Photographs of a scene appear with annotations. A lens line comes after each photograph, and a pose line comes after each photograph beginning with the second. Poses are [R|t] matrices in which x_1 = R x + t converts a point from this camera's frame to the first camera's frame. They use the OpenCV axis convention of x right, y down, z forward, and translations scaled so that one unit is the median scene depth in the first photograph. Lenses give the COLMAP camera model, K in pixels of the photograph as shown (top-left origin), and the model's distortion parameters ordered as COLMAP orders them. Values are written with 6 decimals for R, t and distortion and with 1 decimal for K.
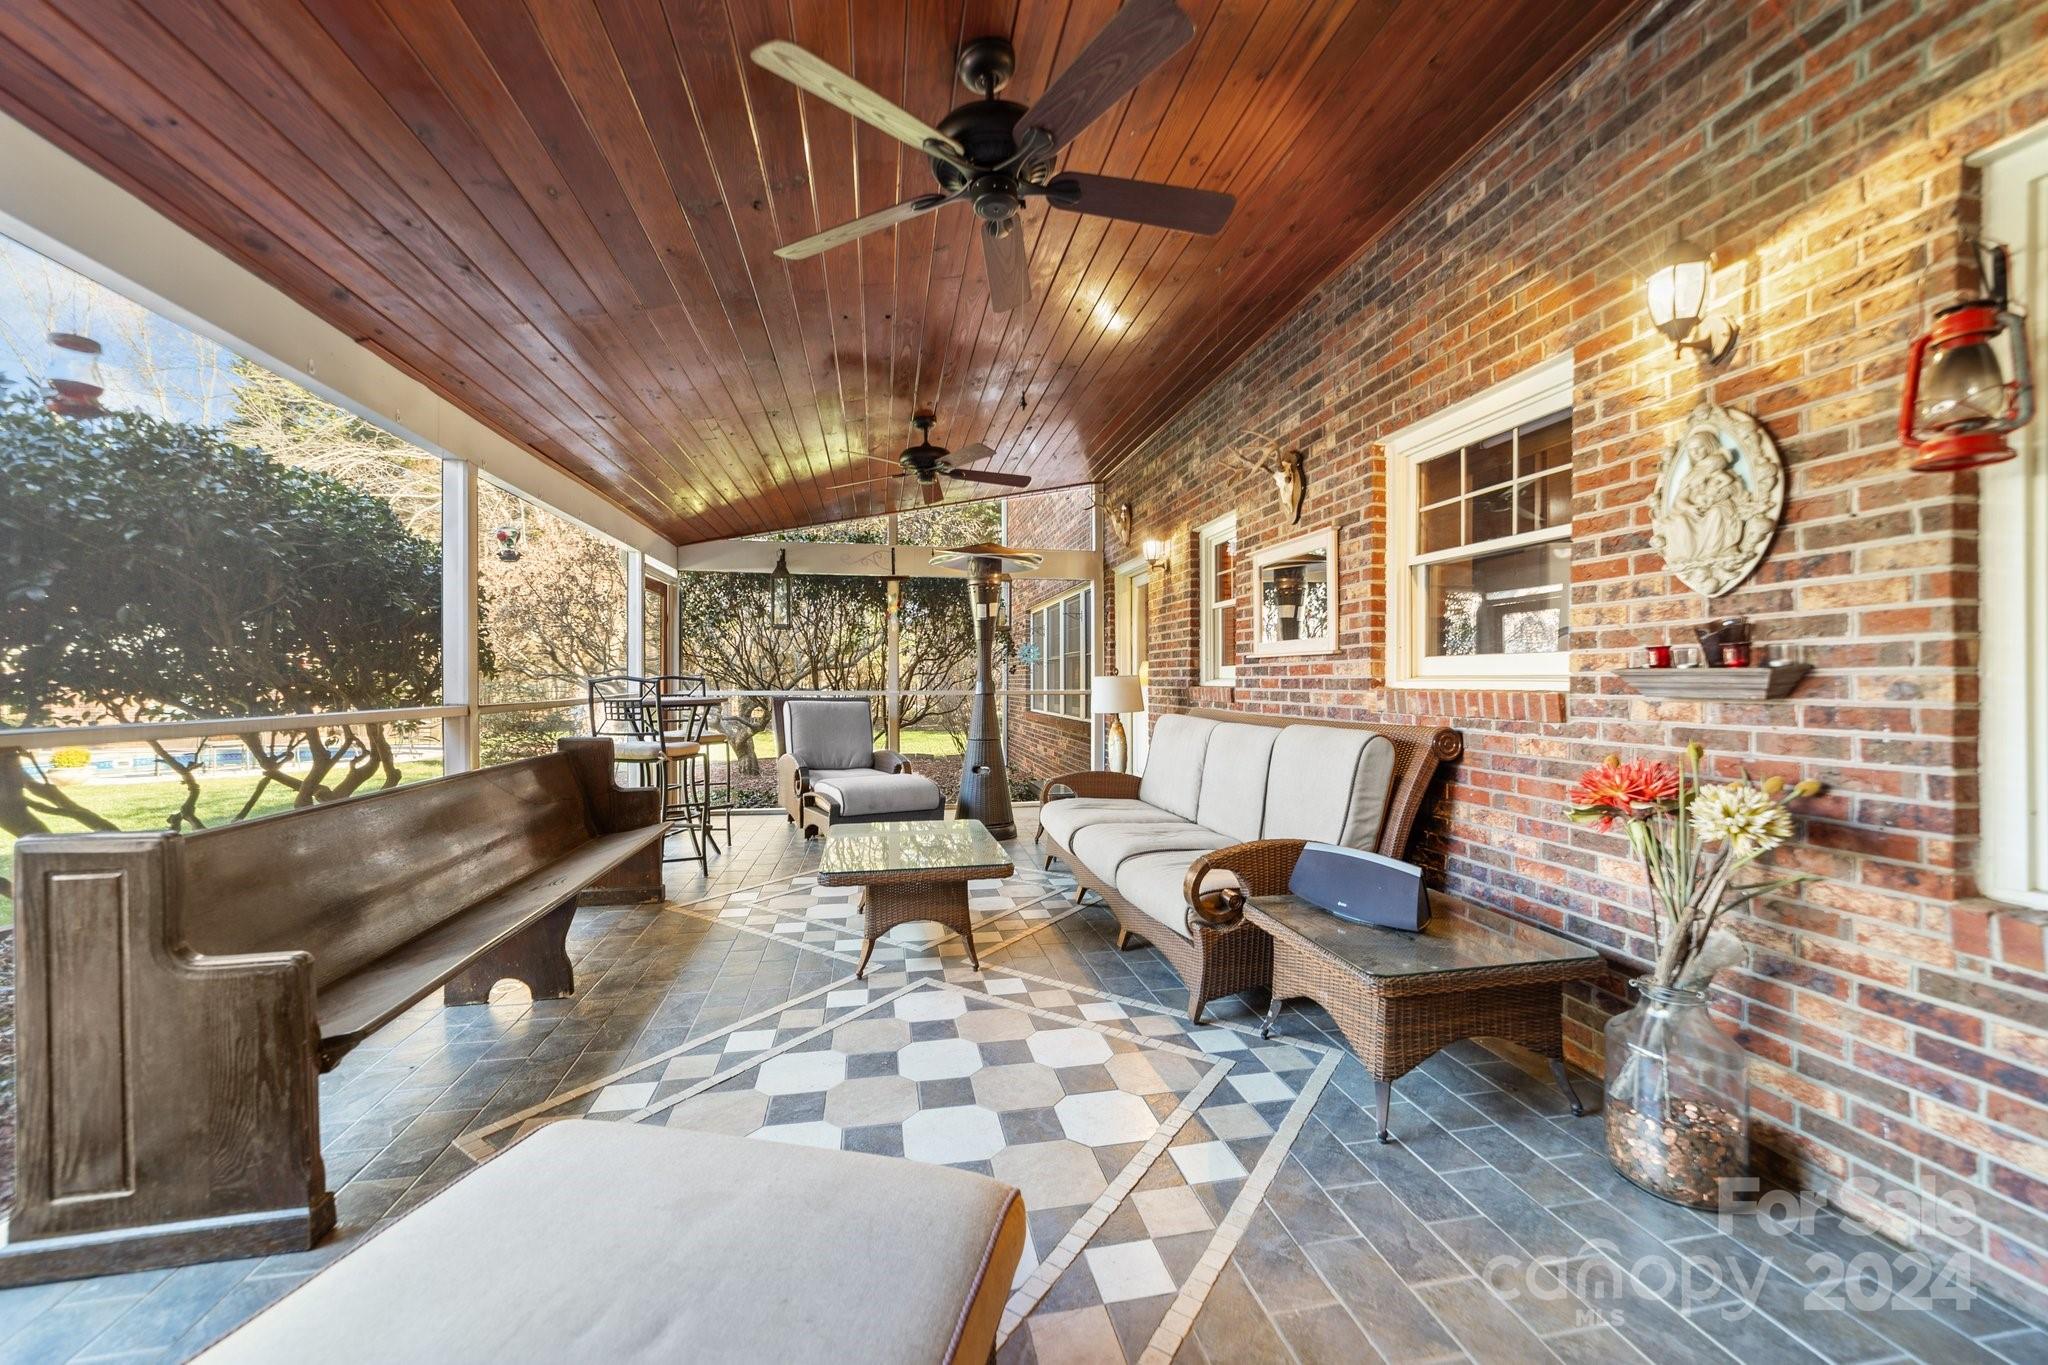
lens RADIAL K [[799.2, 0, 1032.8], [0, 799.2, 681.8], [0, 0, 1]] dist [-0.014121, -0.000006]
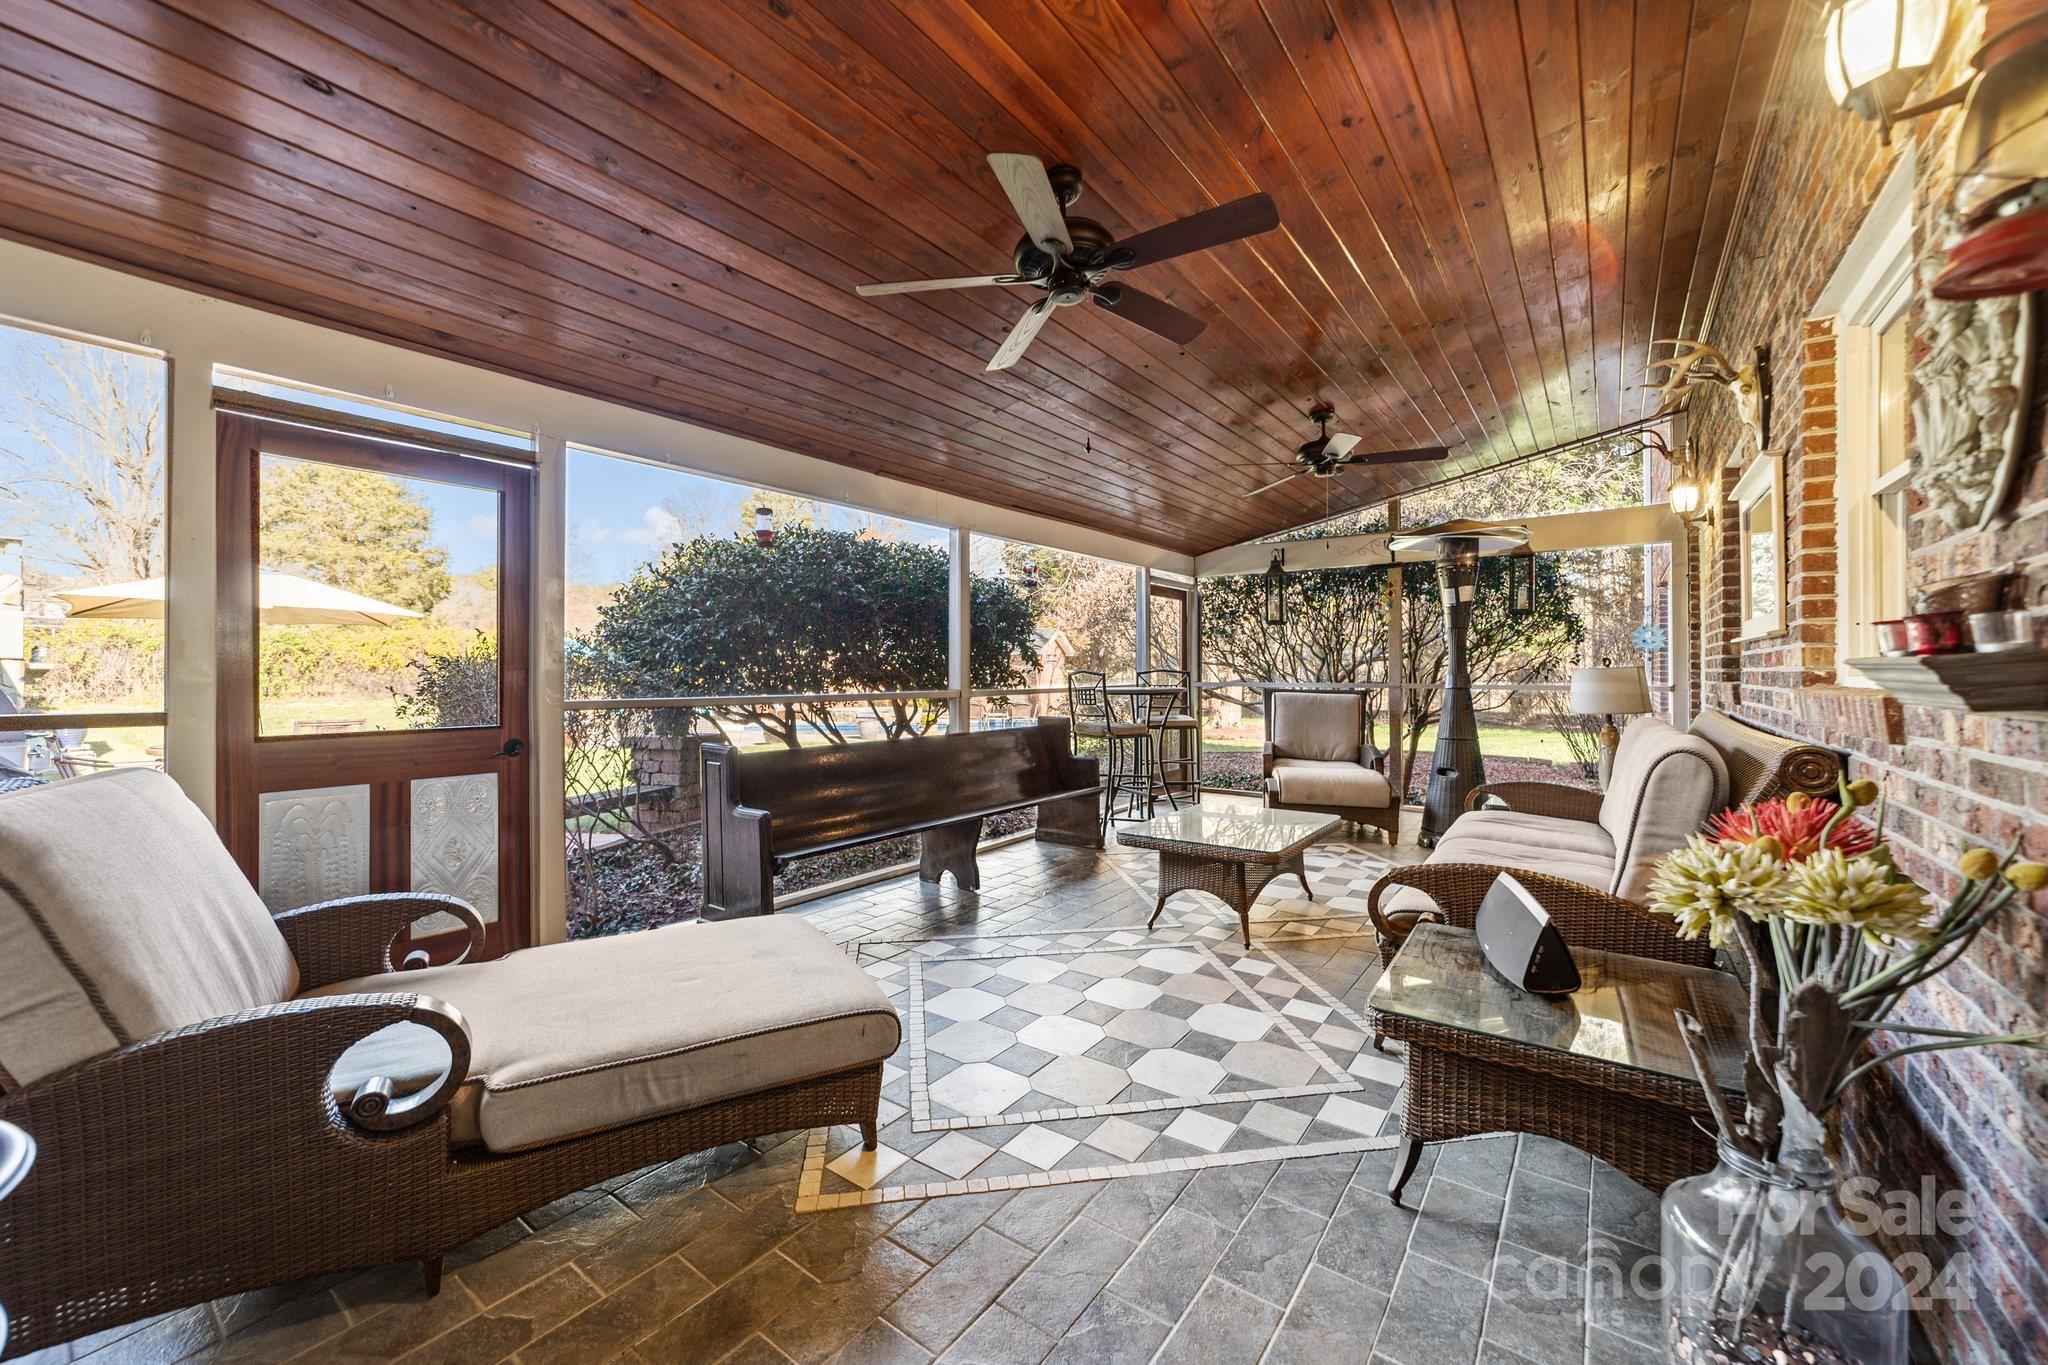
lens RADIAL K [[806.2, 0, 1015.9], [0, 806.2, 672.0], [0, 0, 1]] dist [-0.006011, 0.000234]
pose [[0.662483, -0.002533, -0.749073, 0.553277], [0.002047, 0.999997, -0.001571, -0.005096], [0.749074, -0.000493, 0.662486, 0.064139]]
